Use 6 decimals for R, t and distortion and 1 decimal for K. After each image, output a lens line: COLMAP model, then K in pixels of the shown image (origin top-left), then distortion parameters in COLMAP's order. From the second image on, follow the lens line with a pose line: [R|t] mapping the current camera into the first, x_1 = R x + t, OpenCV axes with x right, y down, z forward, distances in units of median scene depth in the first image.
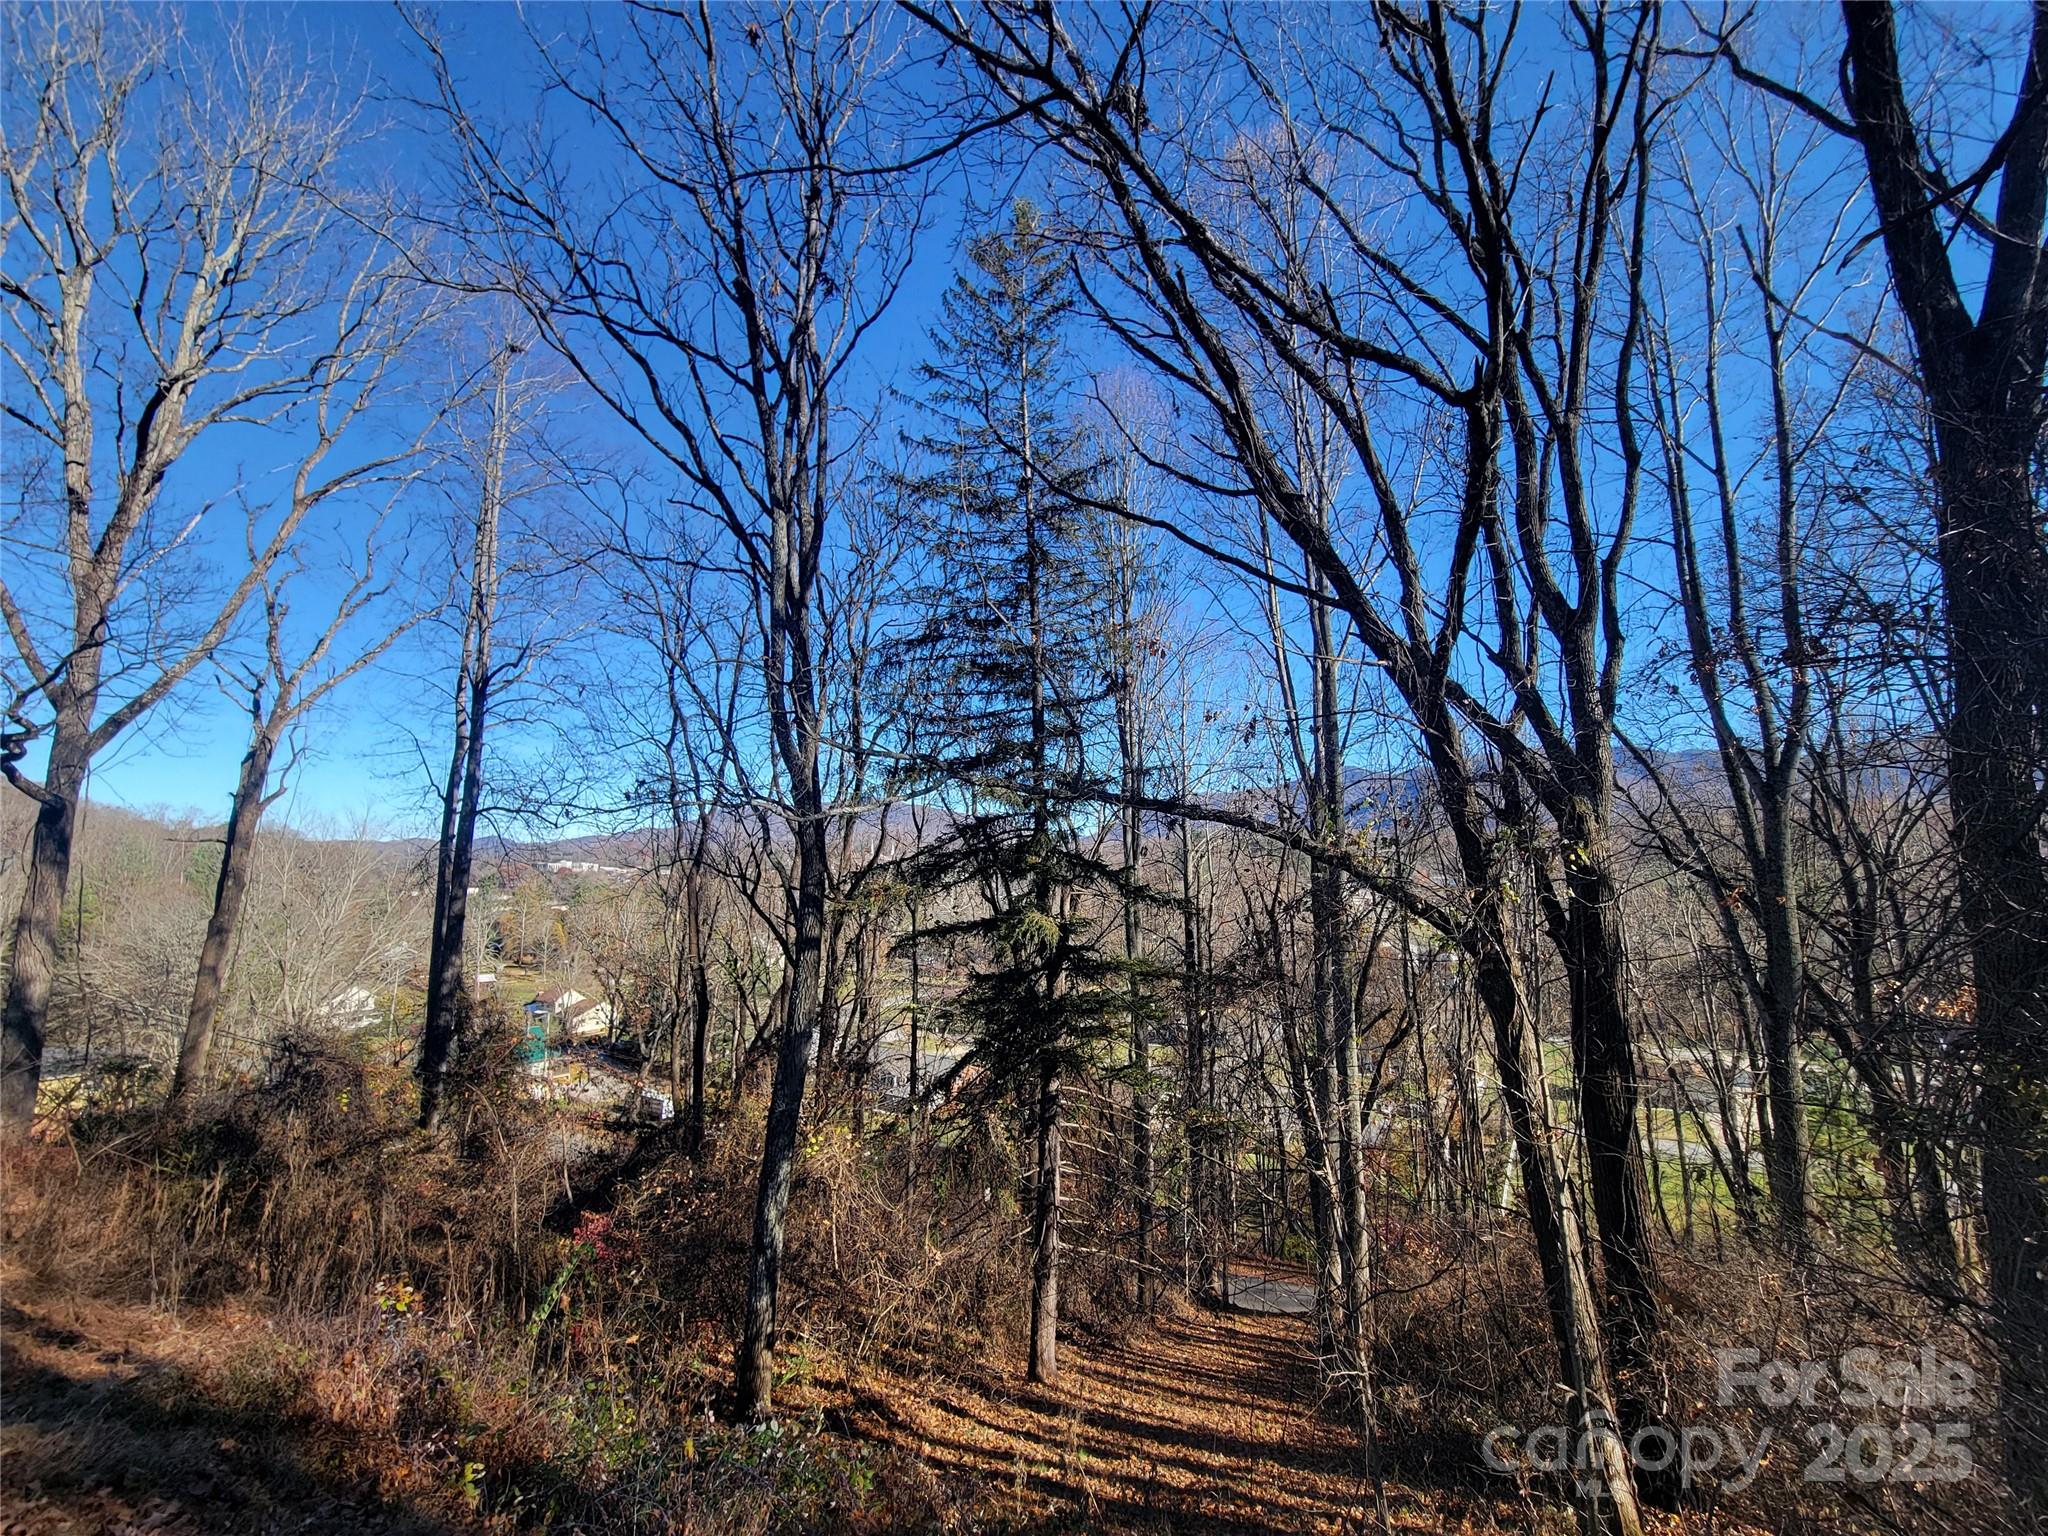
lens RADIAL K [[799.8, 0, 1031.6], [0, 799.8, 774.5], [0, 0, 1]] dist [-0.001427, 0.000018]
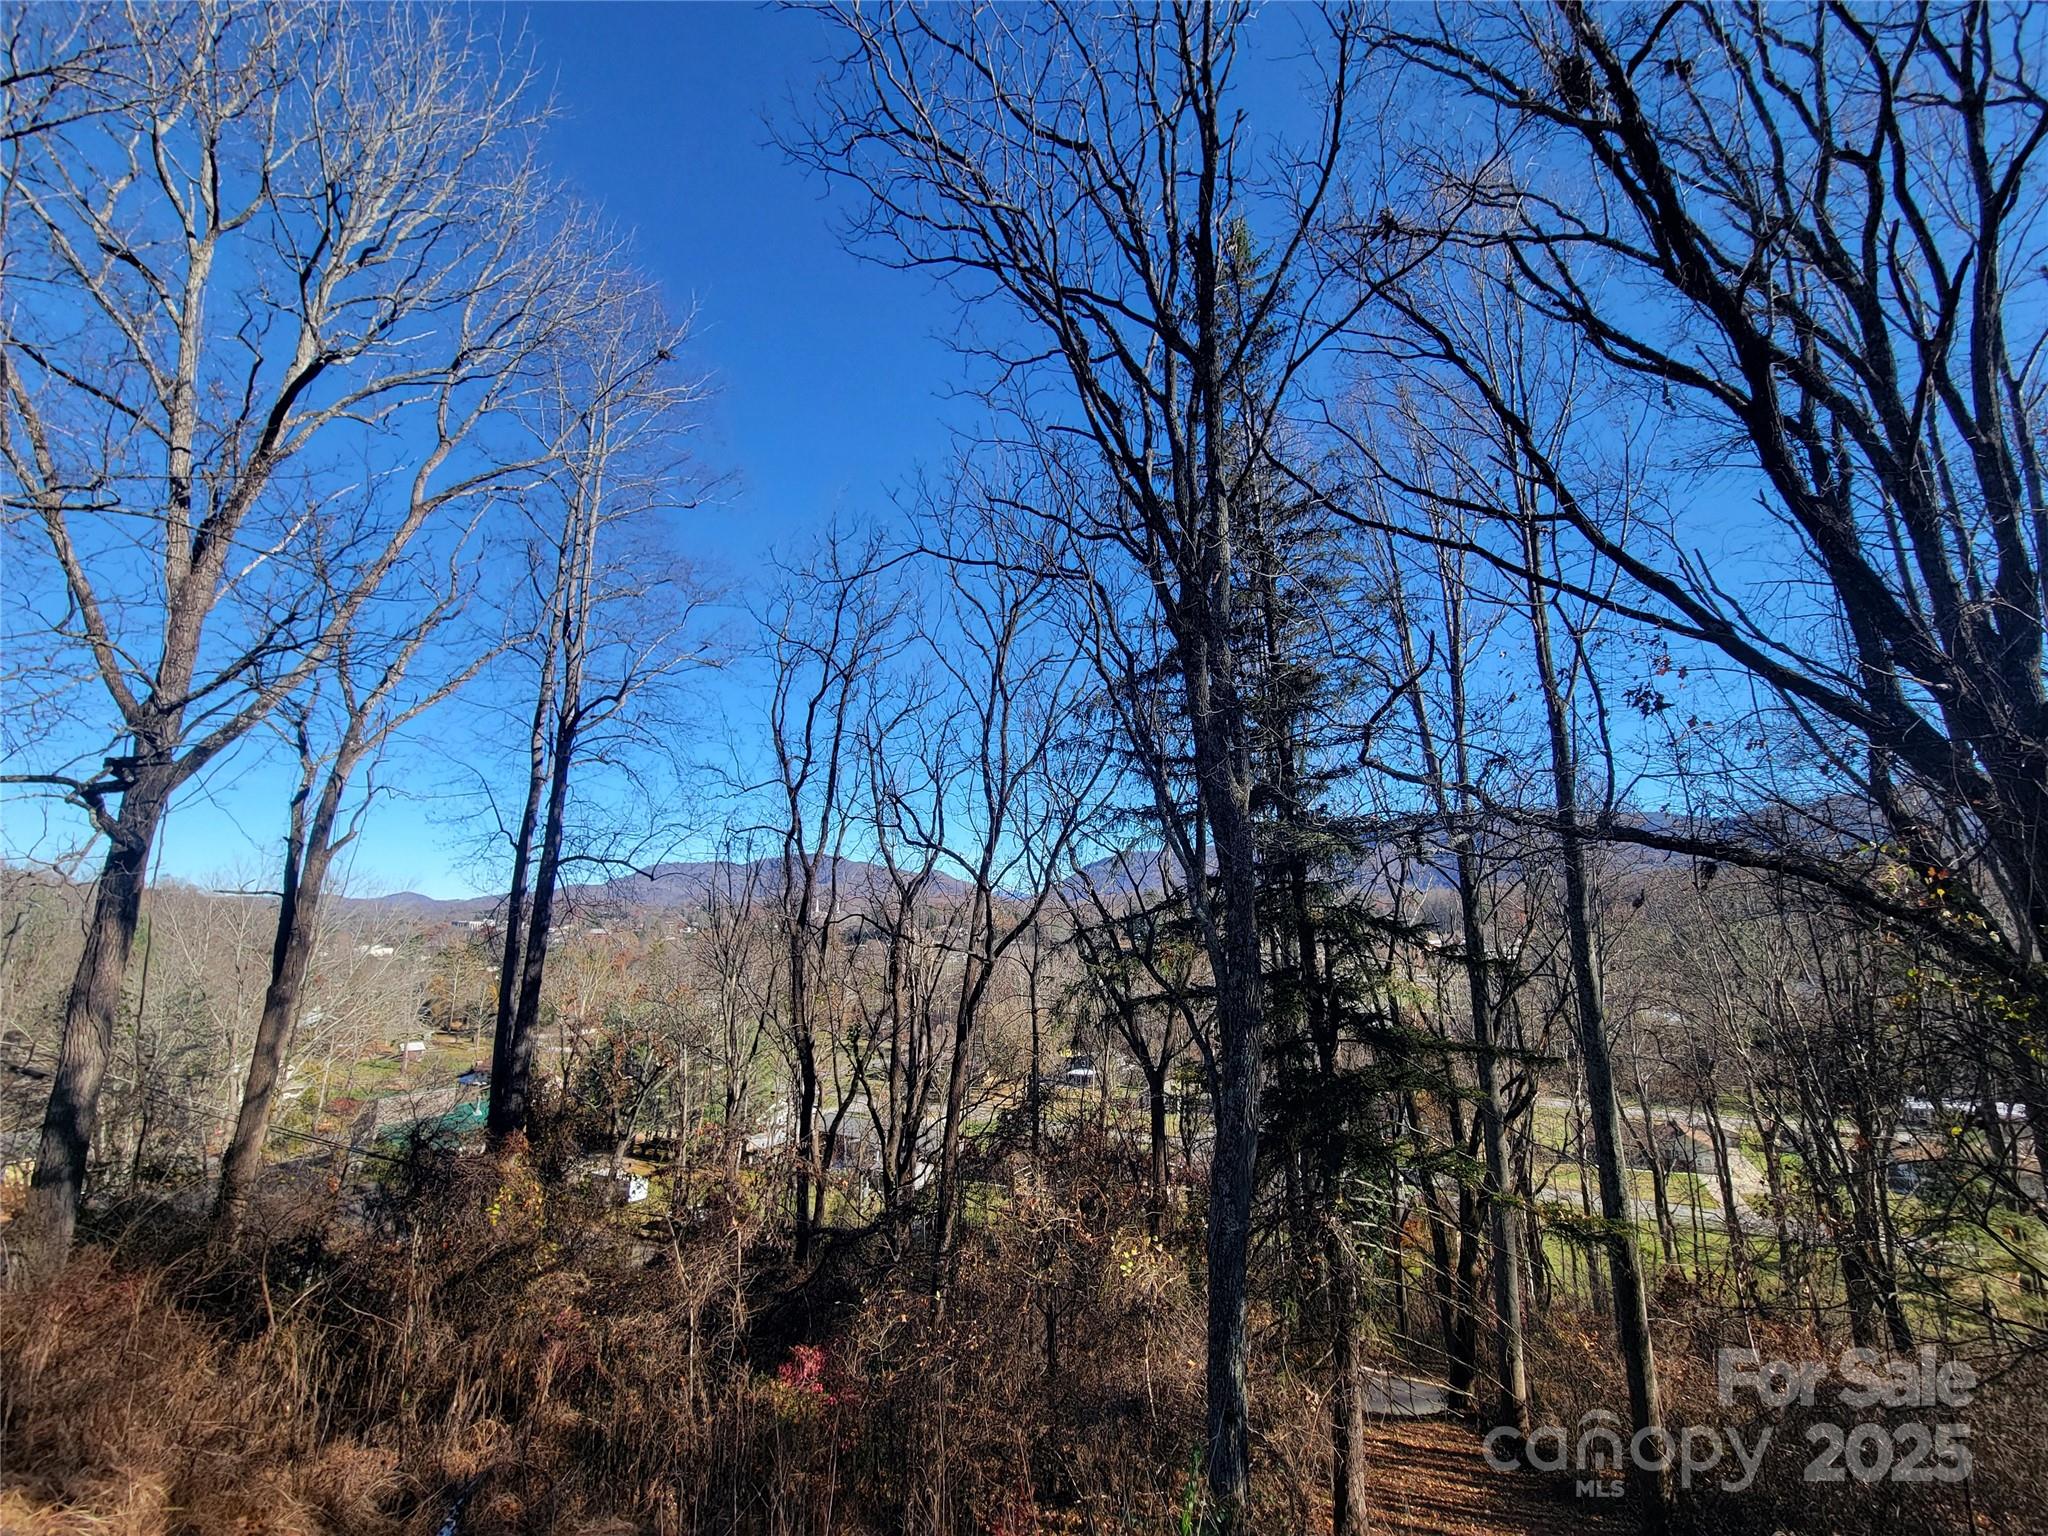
lens RADIAL K [[799.8, 0, 1031.6], [0, 799.8, 774.5], [0, 0, 1]] dist [-0.001427, 0.000018]
pose [[0.998108, 0.011017, 0.060495, -0.251741], [-0.006663, 0.997403, -0.071710, 0.011465], [-0.061128, 0.071171, 0.995589, 0.084429]]
